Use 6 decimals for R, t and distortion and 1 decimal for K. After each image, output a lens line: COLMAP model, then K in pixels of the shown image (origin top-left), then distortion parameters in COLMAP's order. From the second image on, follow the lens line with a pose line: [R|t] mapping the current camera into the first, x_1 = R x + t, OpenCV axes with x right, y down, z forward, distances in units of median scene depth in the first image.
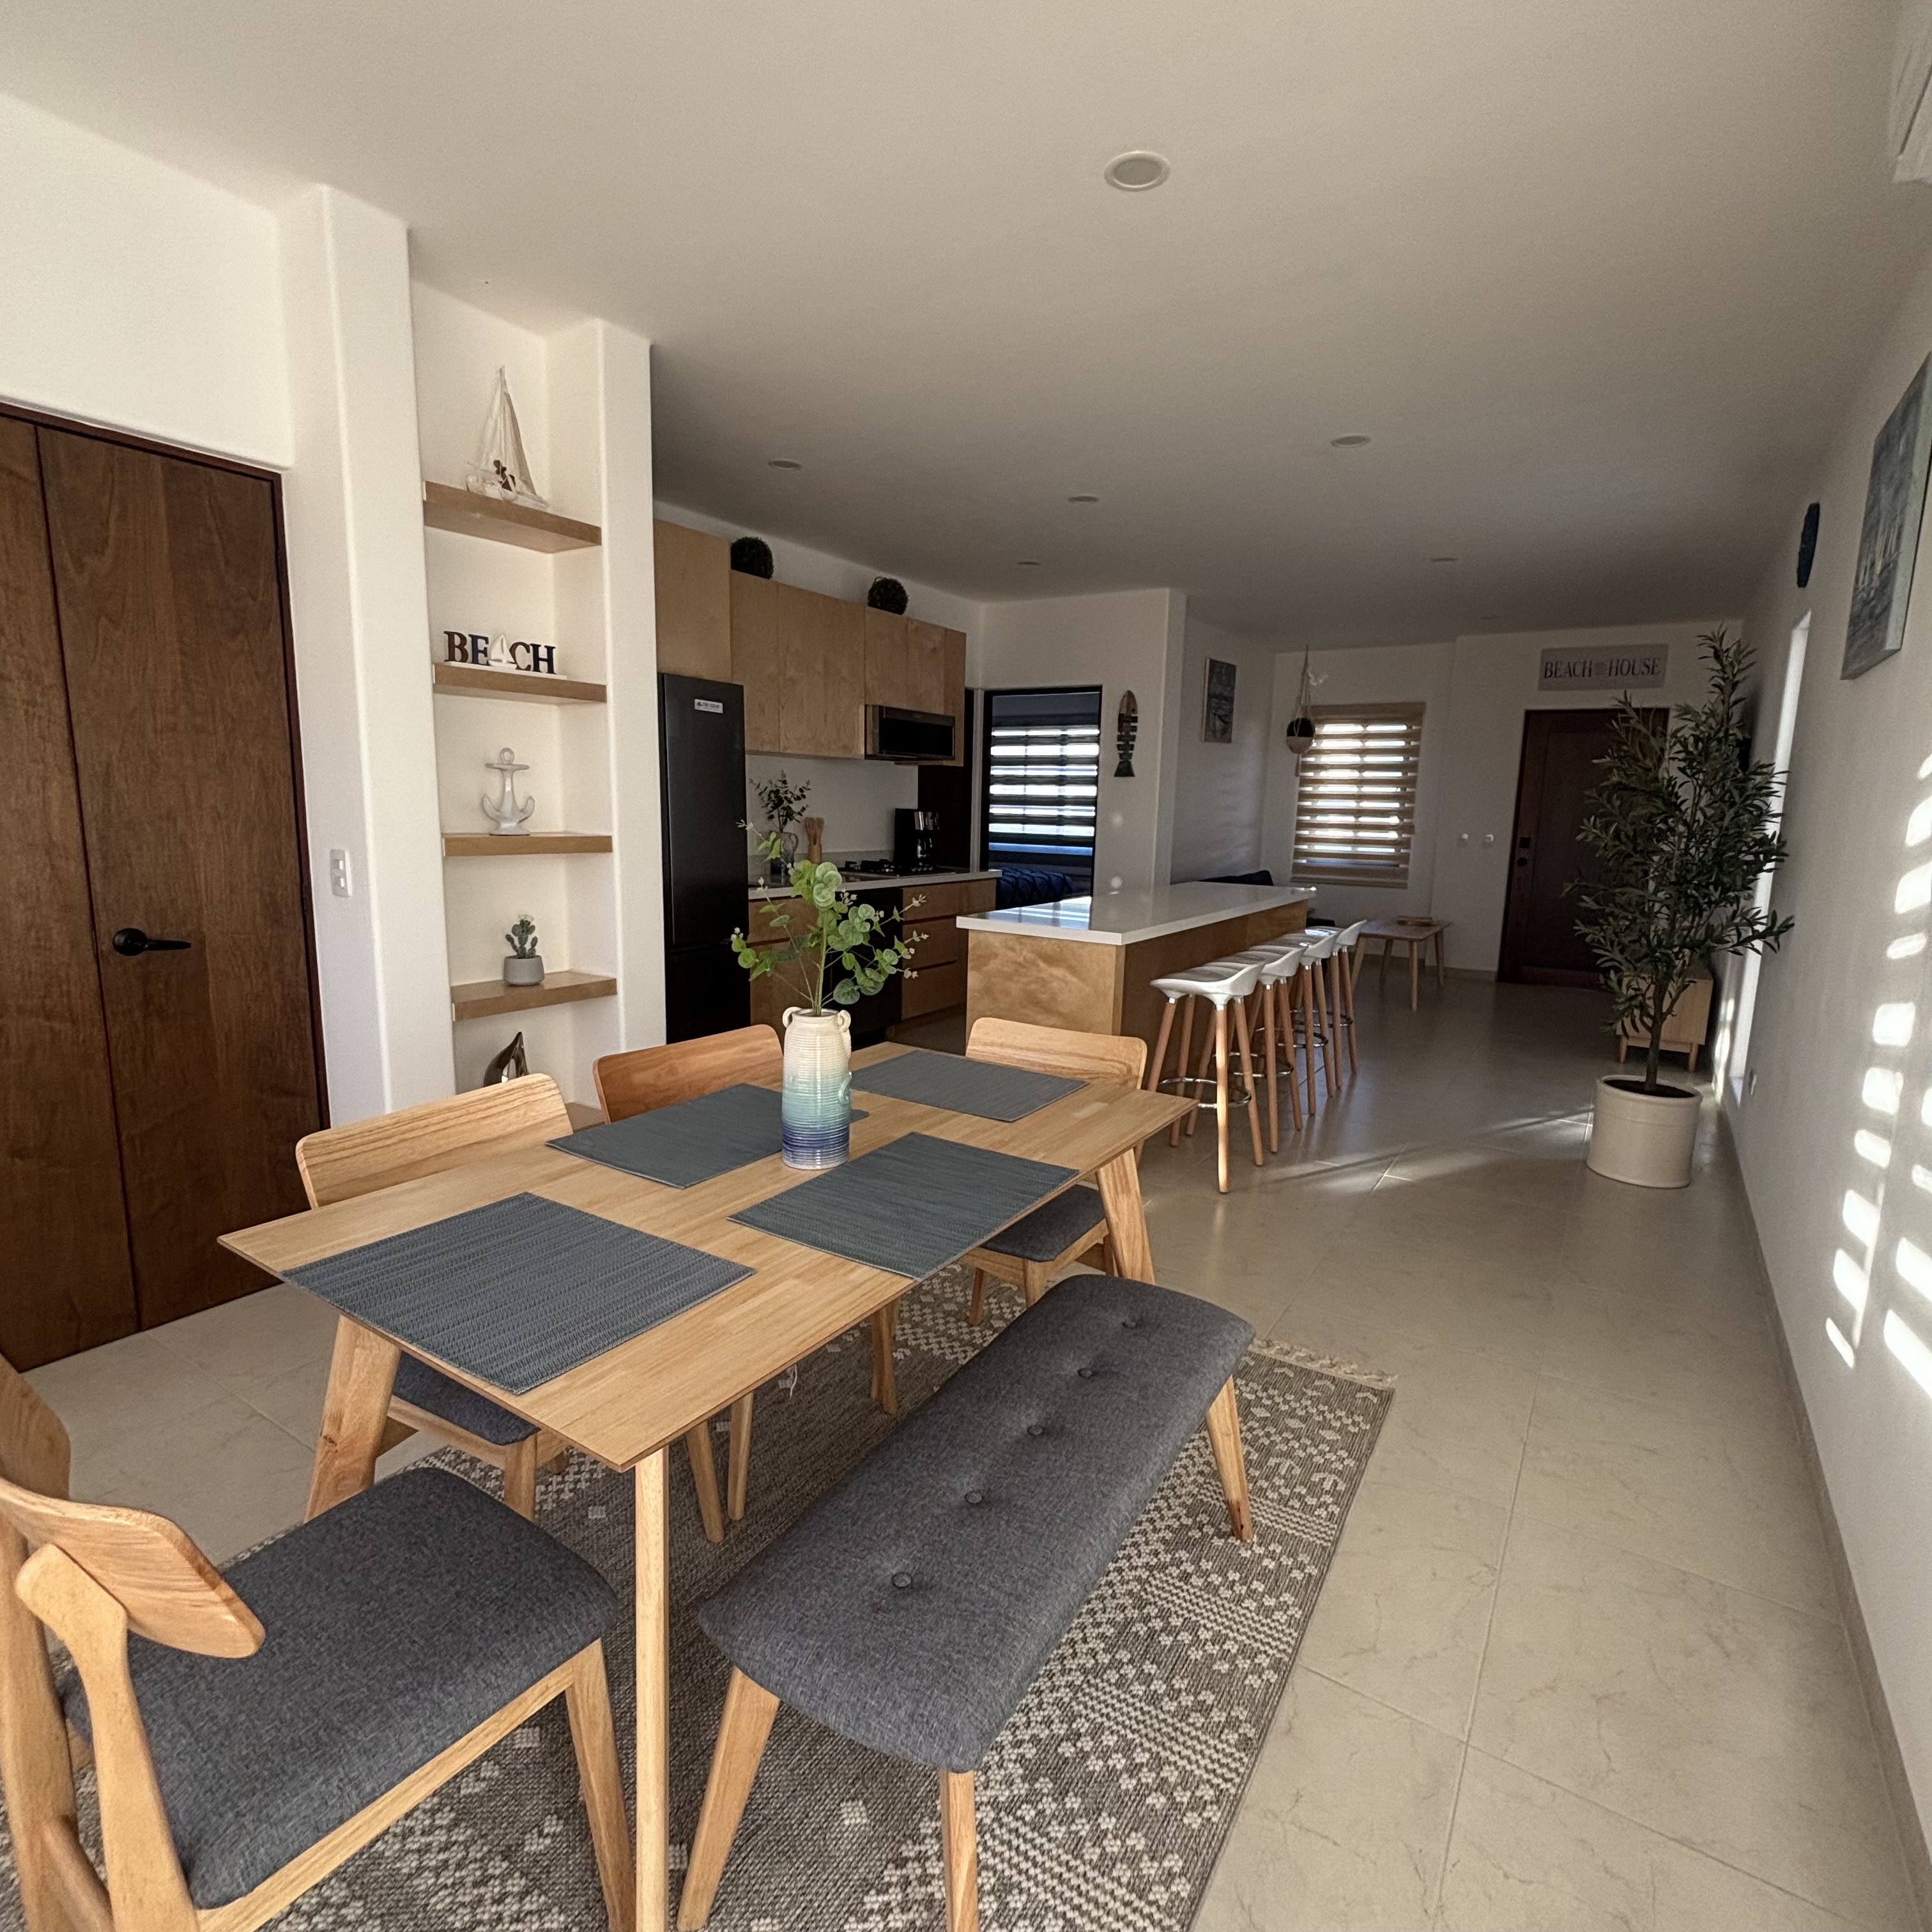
lens RADIAL K [[1050.5, 0, 989.9], [0, 1050.5, 970.9], [0, 0, 1]] dist [-0.005843, -0.000808]
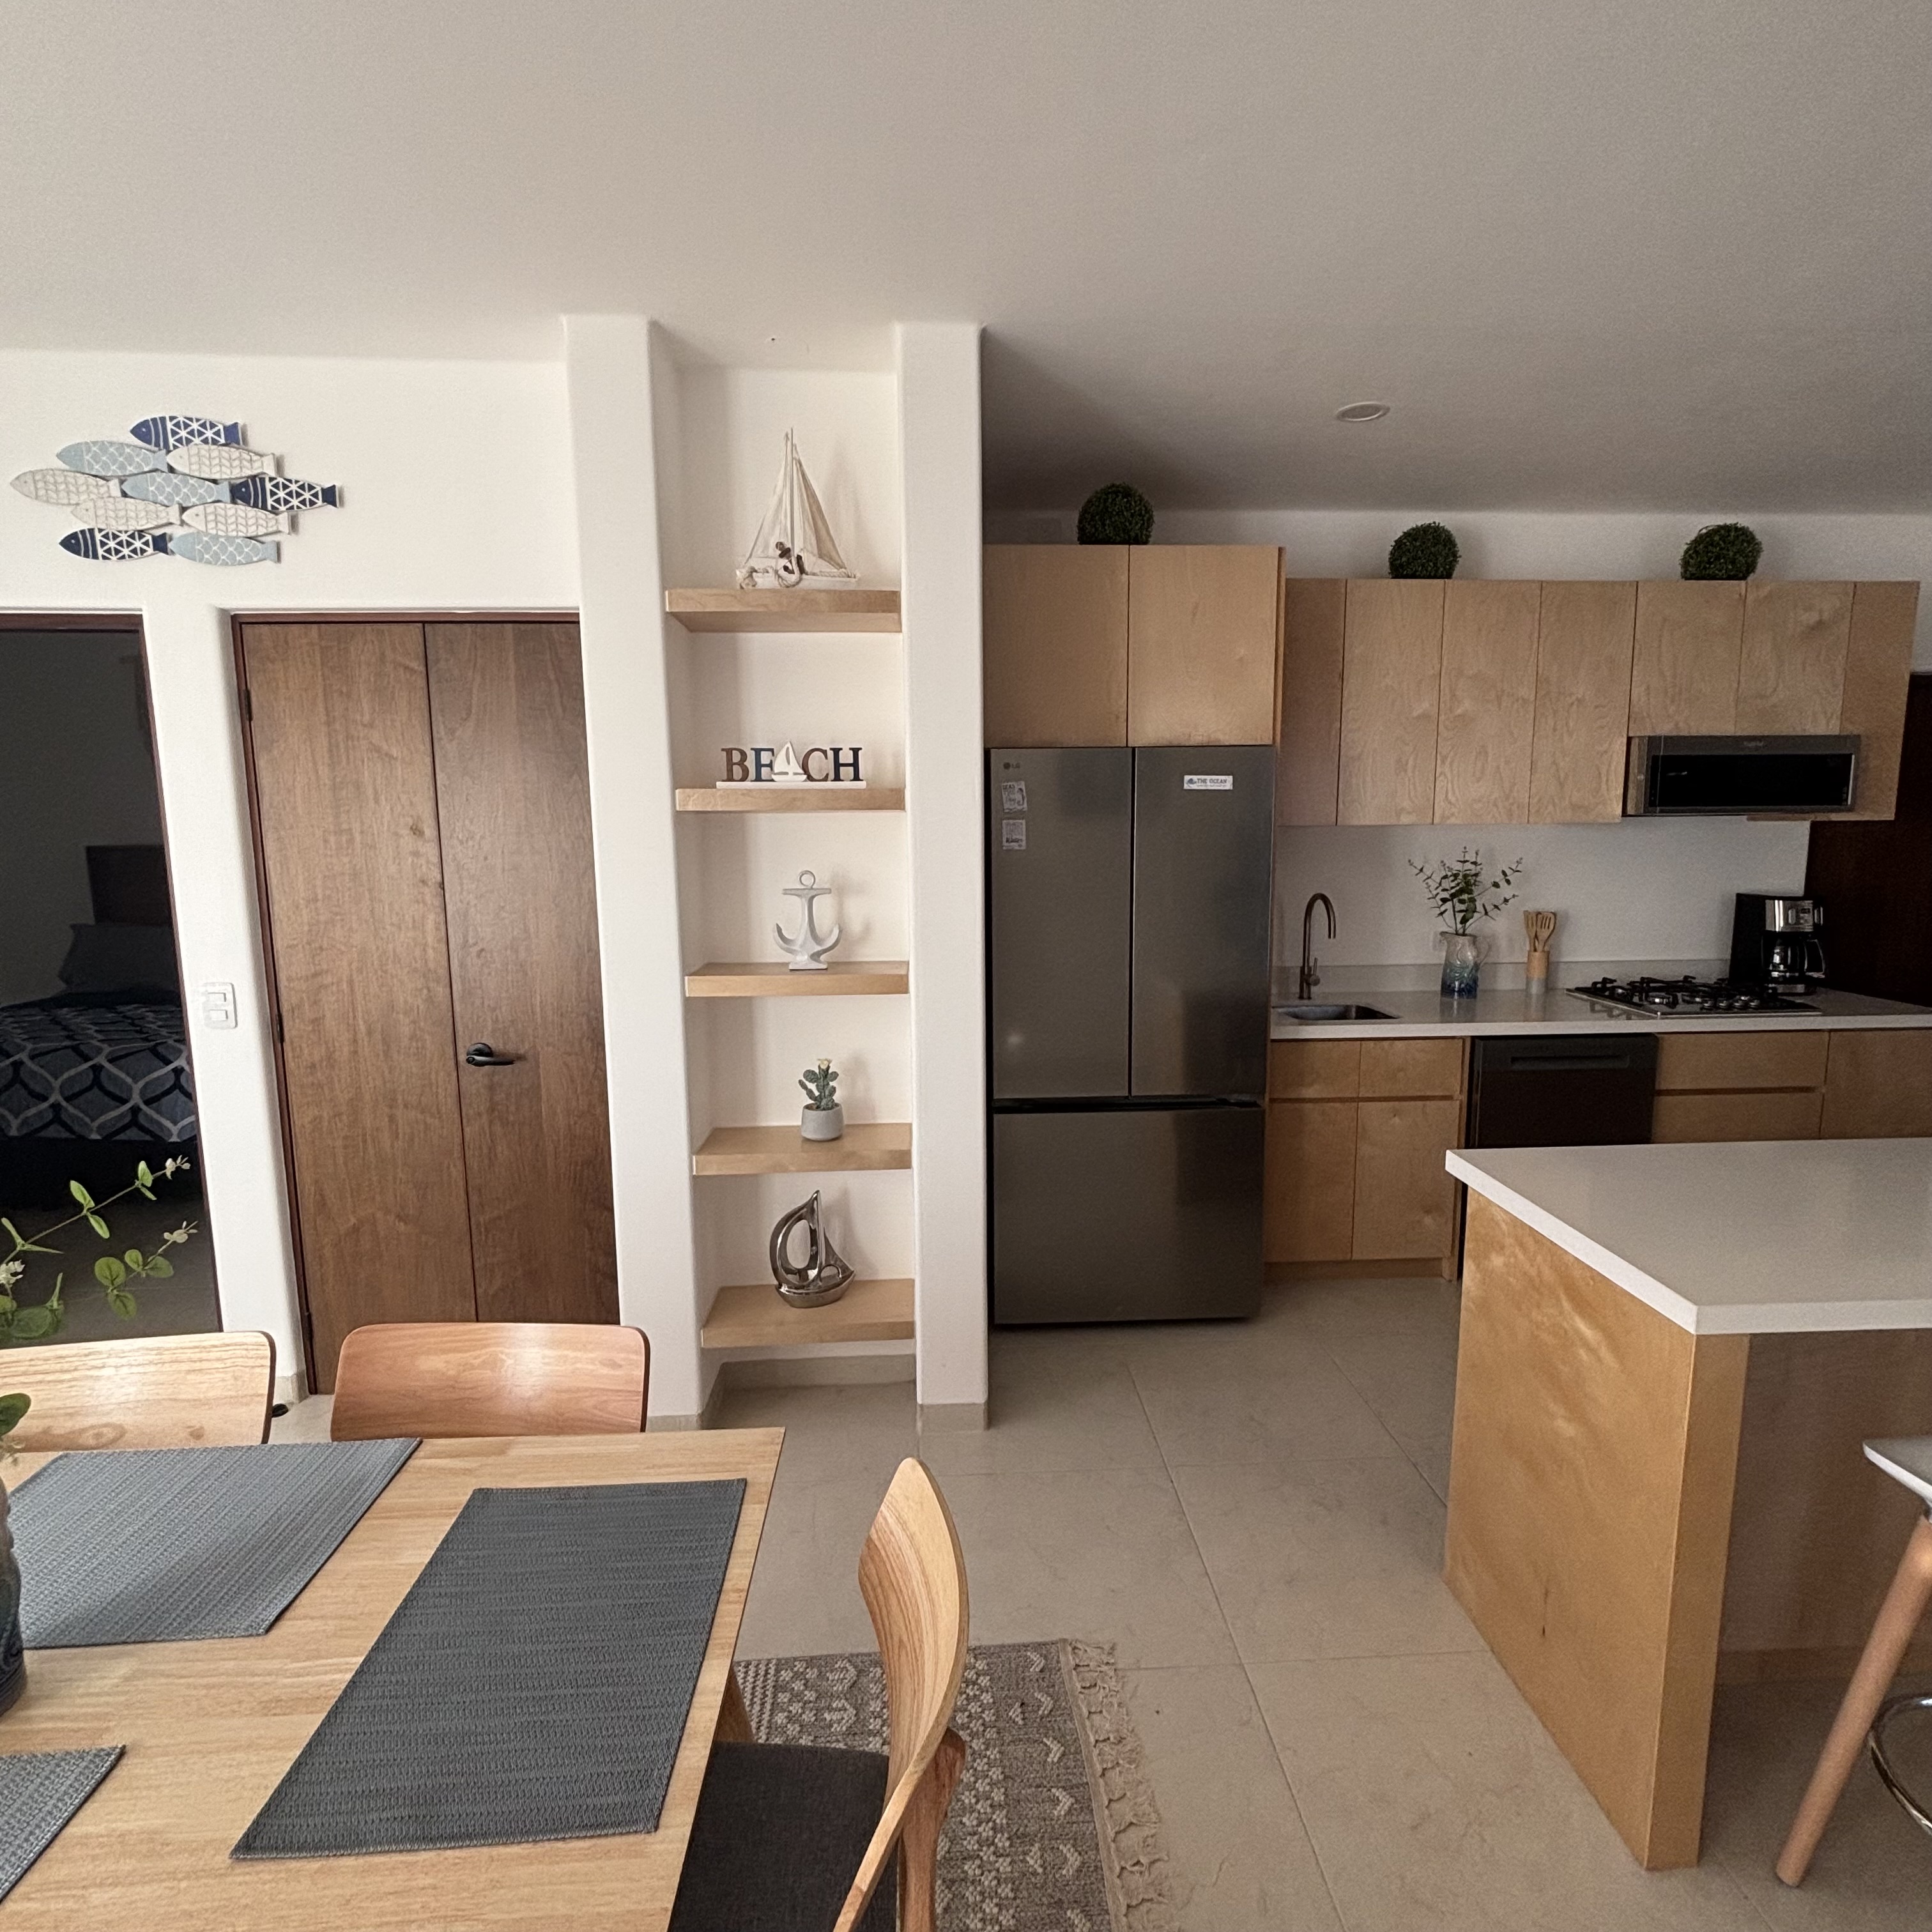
lens RADIAL K [[1039.8, 0, 969.5], [0, 1039.8, 961.9], [0, 0, 1]] dist [0.001824, 0.000395]
pose [[0.575457, 0.079528, -0.813956, 0.330429], [-0.108239, 0.993912, 0.020586, -0.172949], [0.810638, 0.076256, 0.580561, 0.630710]]
